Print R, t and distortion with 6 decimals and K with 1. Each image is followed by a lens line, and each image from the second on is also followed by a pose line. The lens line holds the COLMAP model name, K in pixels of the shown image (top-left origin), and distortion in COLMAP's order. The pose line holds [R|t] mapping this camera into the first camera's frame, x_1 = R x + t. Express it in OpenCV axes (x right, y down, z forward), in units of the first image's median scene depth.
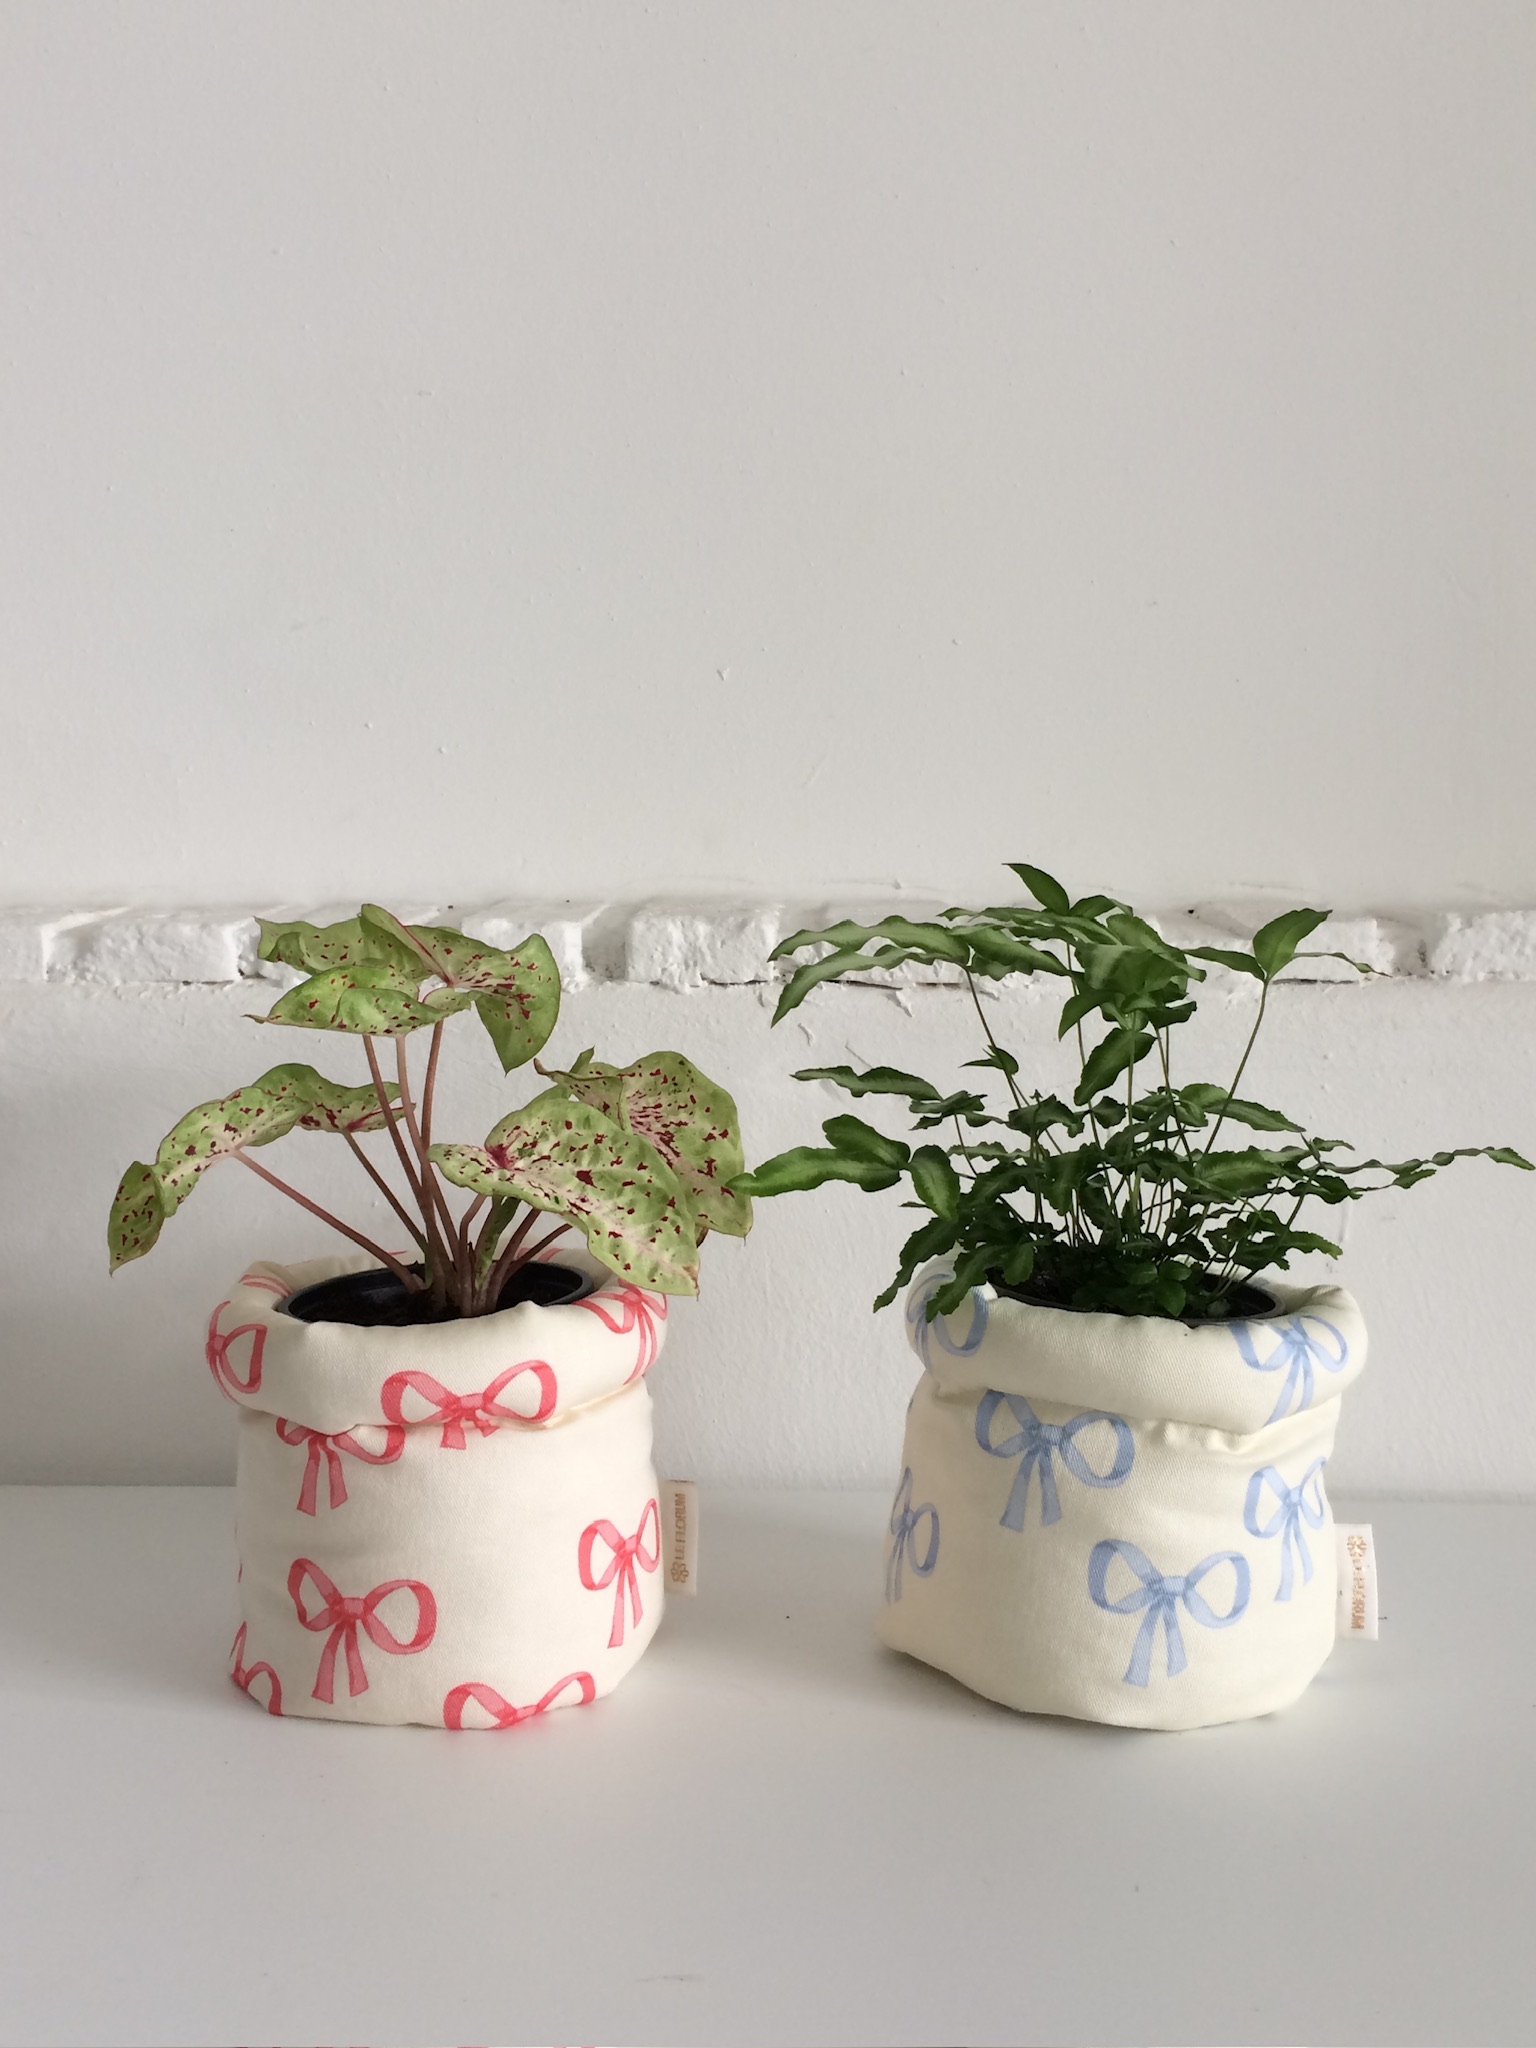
lens RADIAL K [[2112.2, 0, 762.9], [0, 2112.2, 1021.0], [0, 0, 1]] dist [0.053701, 0.000000]
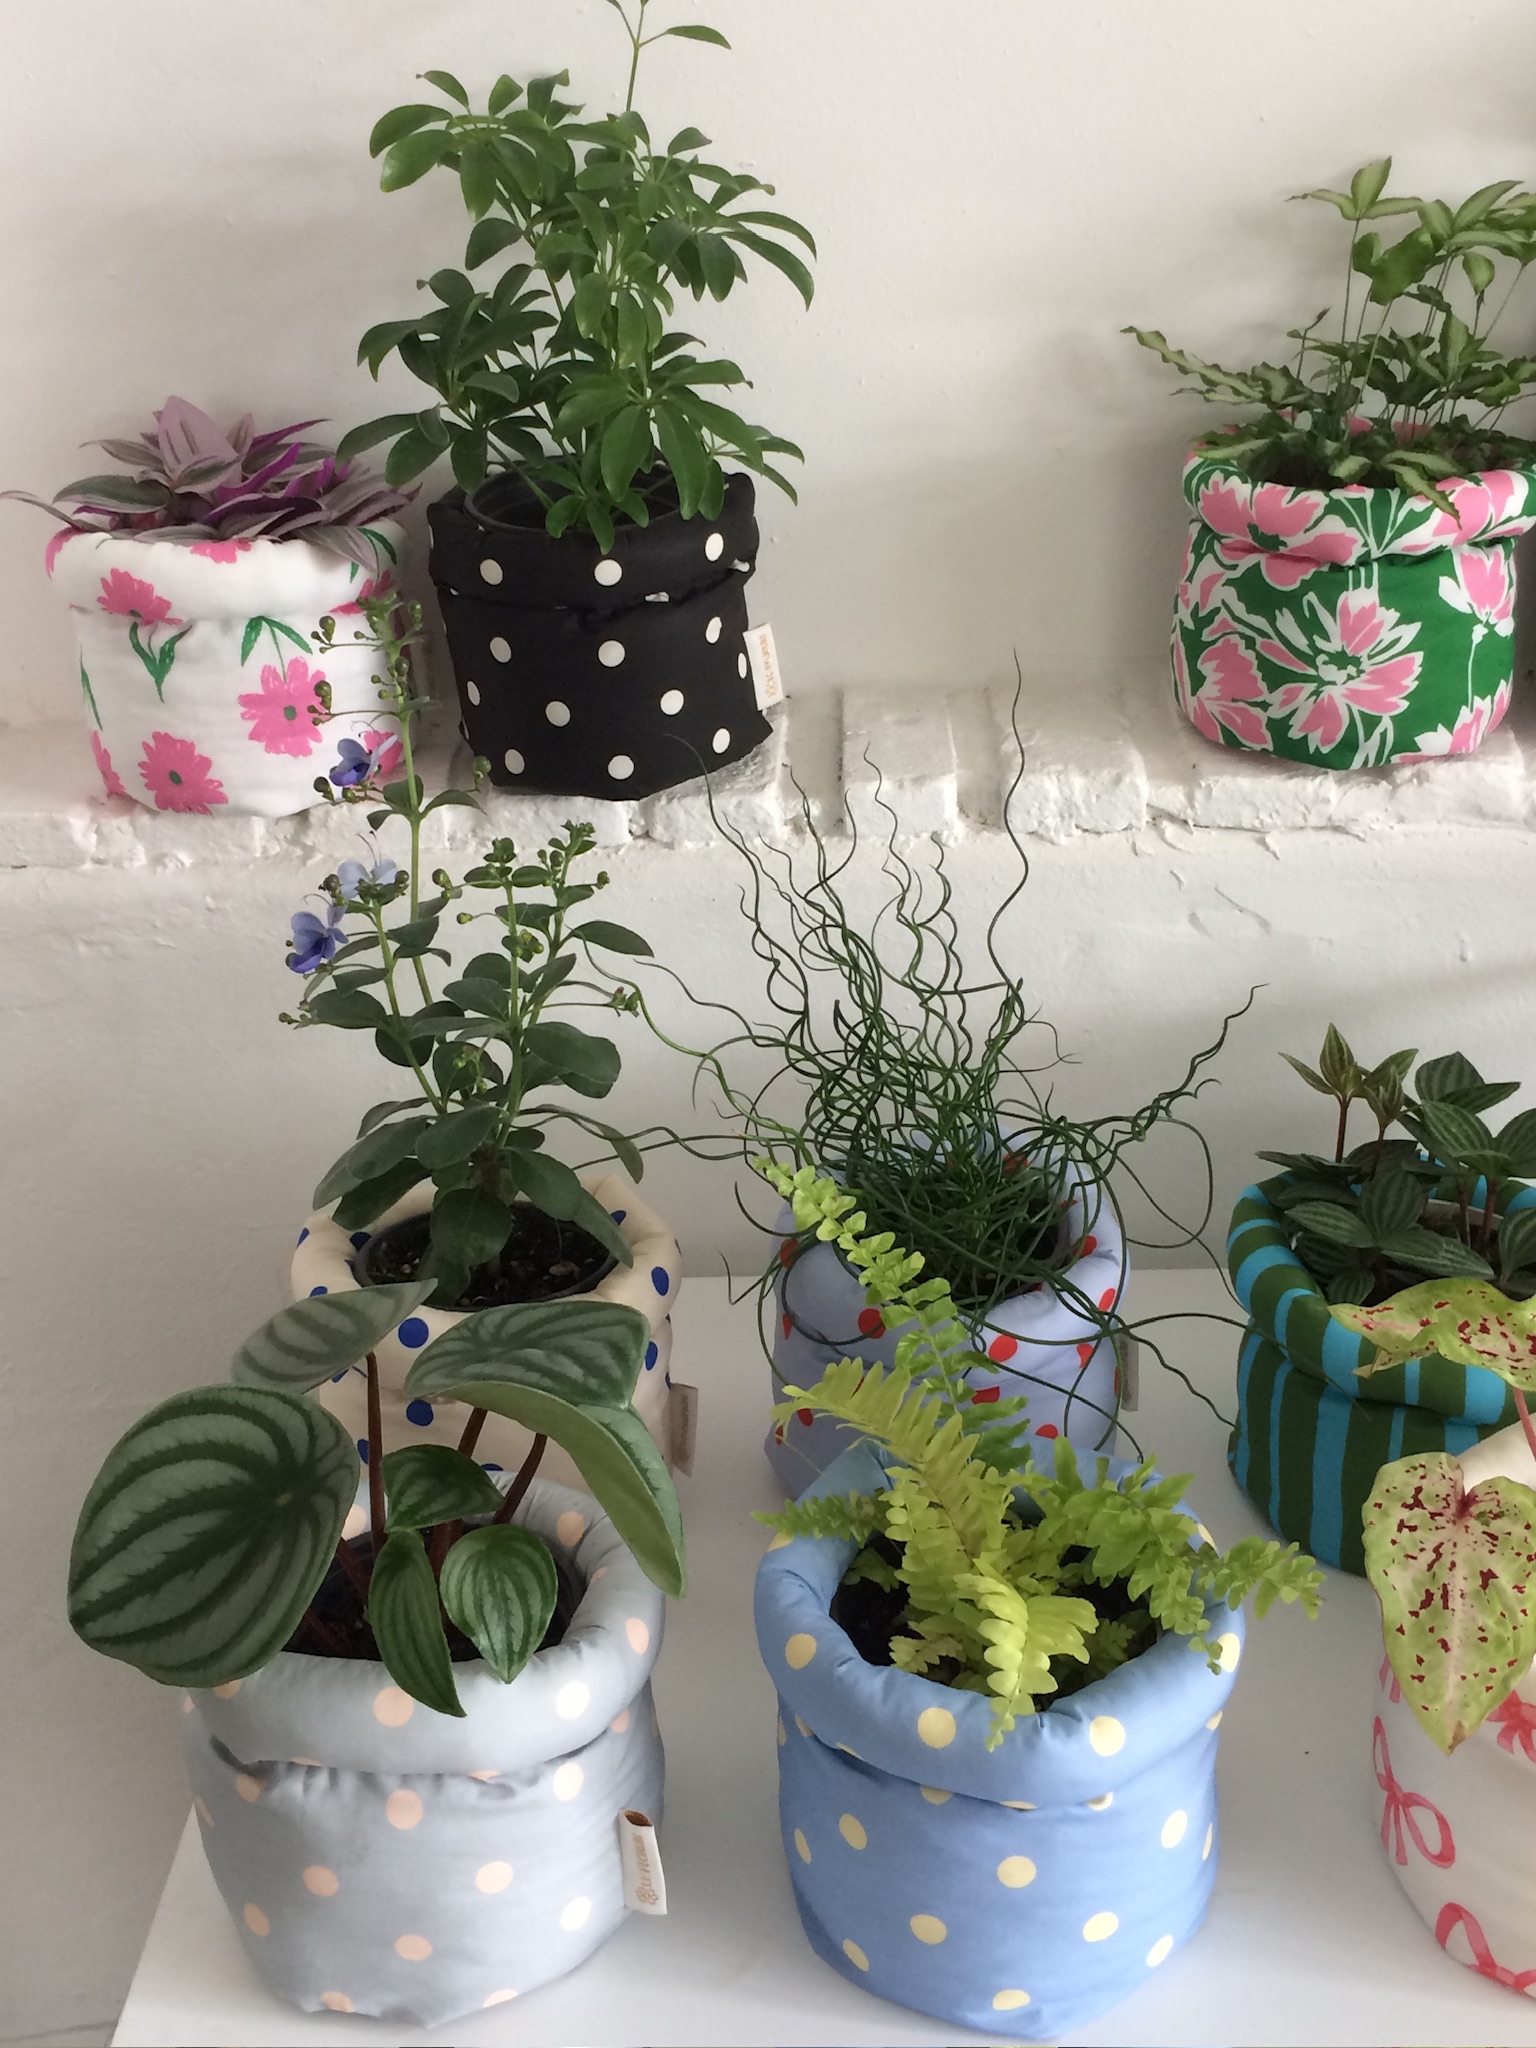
lens RADIAL K [[2404.0, 0, 756.0], [0, 2404.0, 1013.3], [0, 0, 1]] dist [0.053469, 0.000000]
pose [[0.999031, -0.040677, -0.016796, -0.170722], [0.043990, 0.934114, 0.354253, -0.363052], [0.001279, -0.354649, 0.934999, -0.144618]]
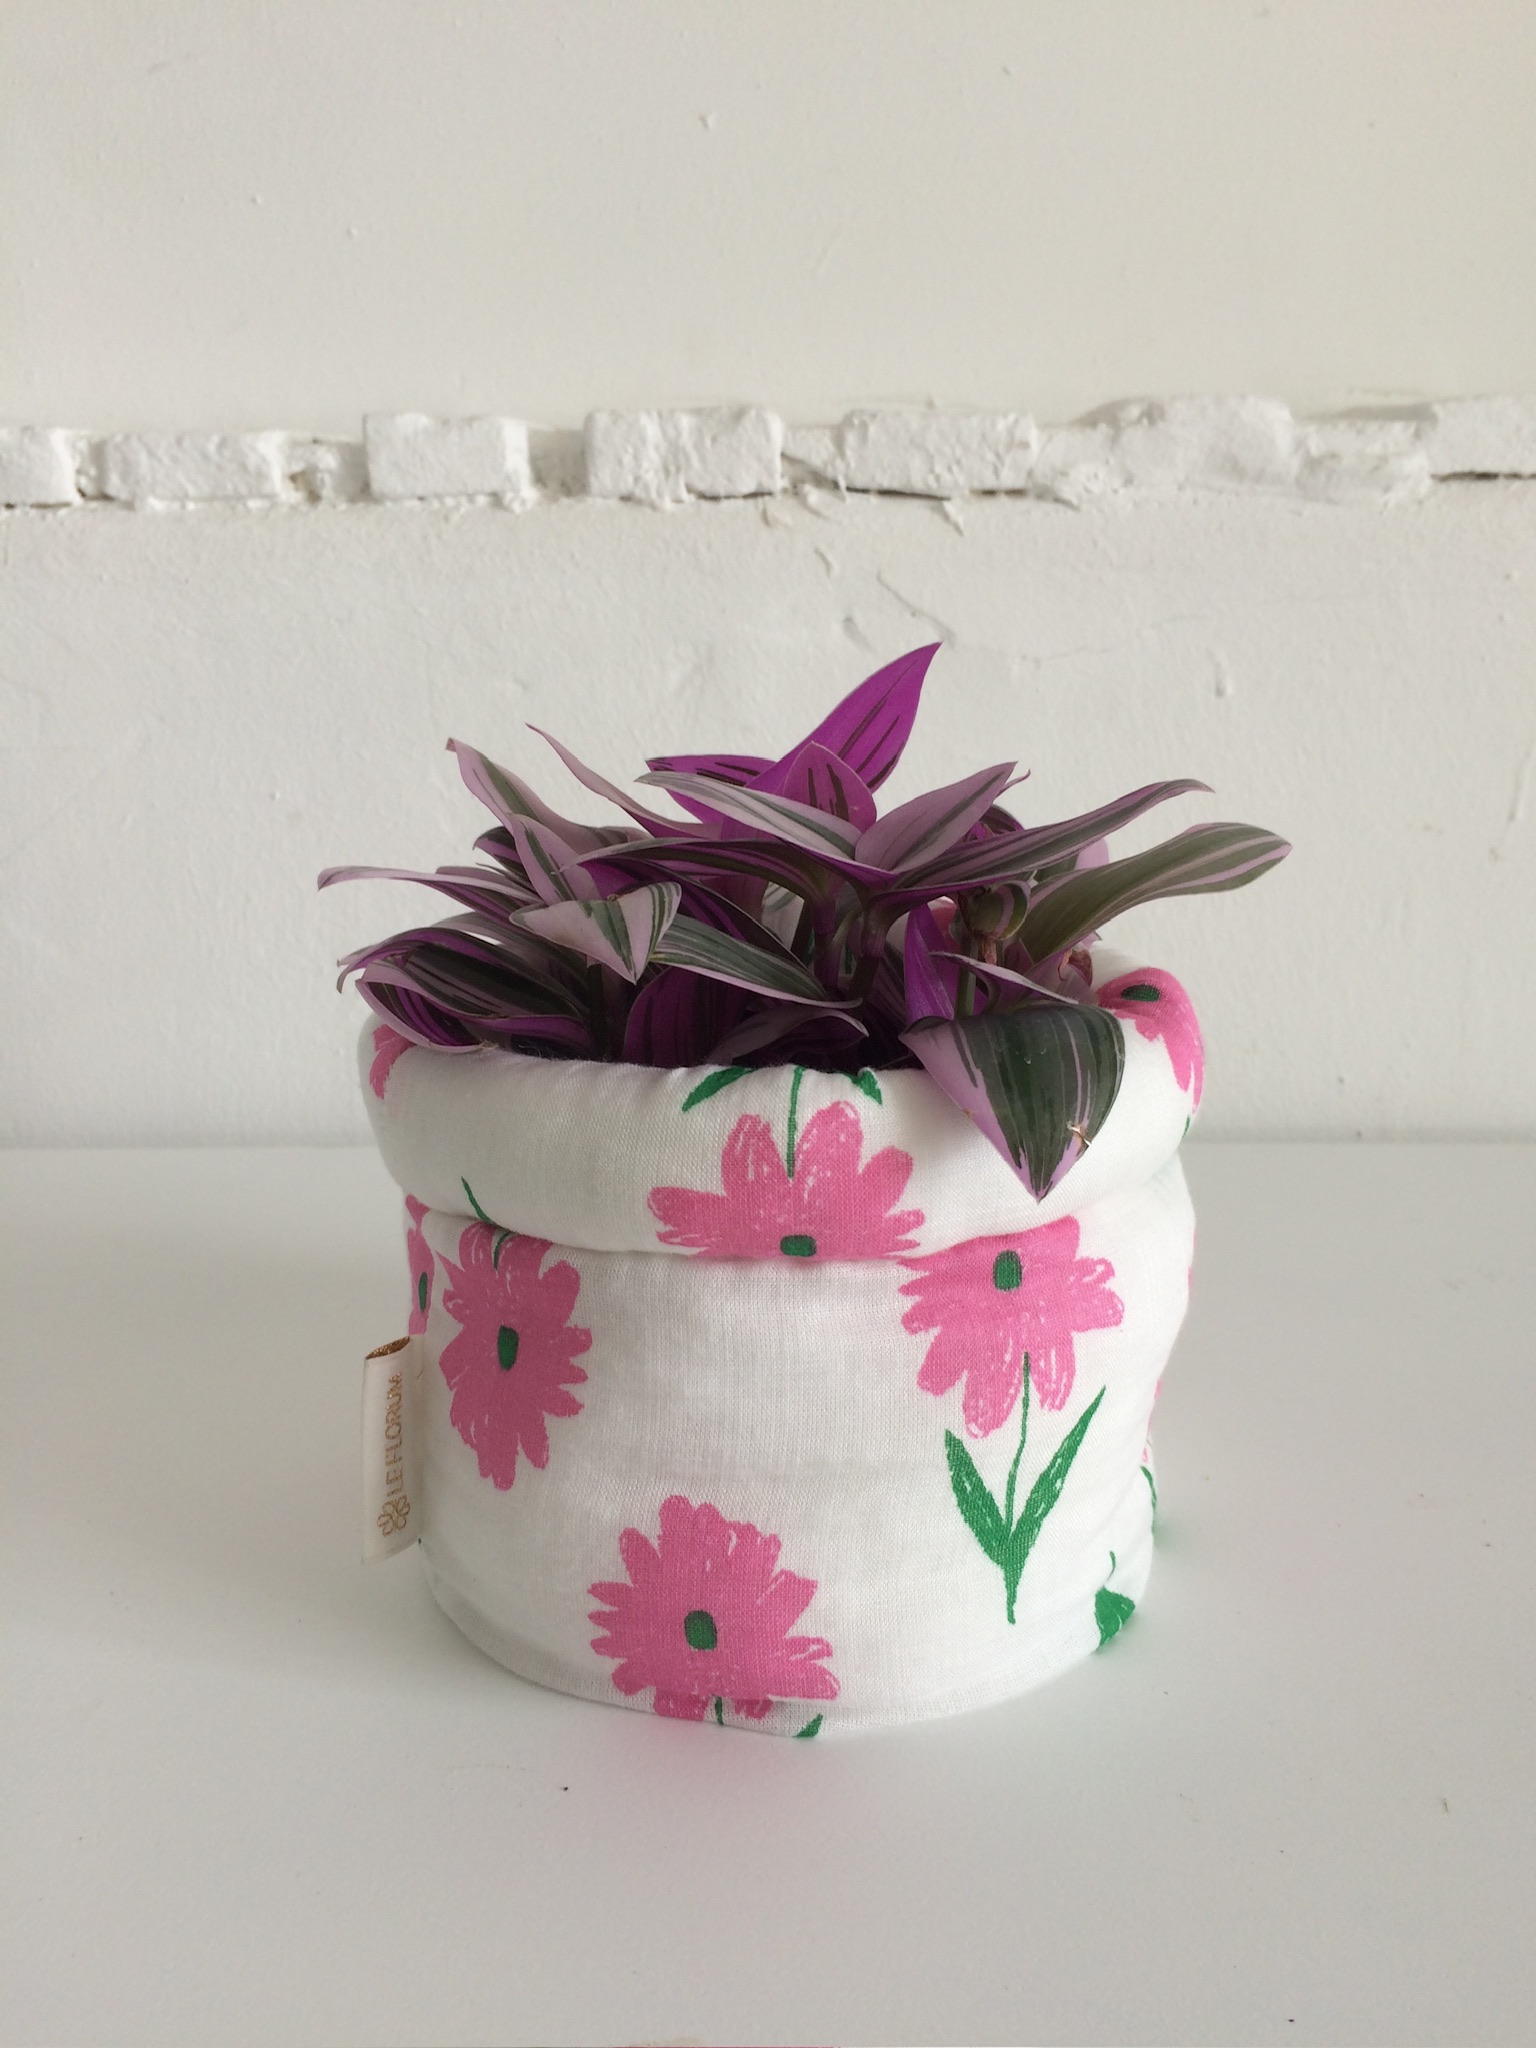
lens RADIAL K [[1757.4, 0, 768.4], [0, 1757.4, 1025.7], [0, 0, 1]] dist [0.083846, -0.113433]
pose [[0.999831, -0.017079, 0.006781, -0.007227], [0.015834, 0.987989, 0.153711, 0.072748], [-0.009325, -0.153578, 0.988093, 0.340791]]
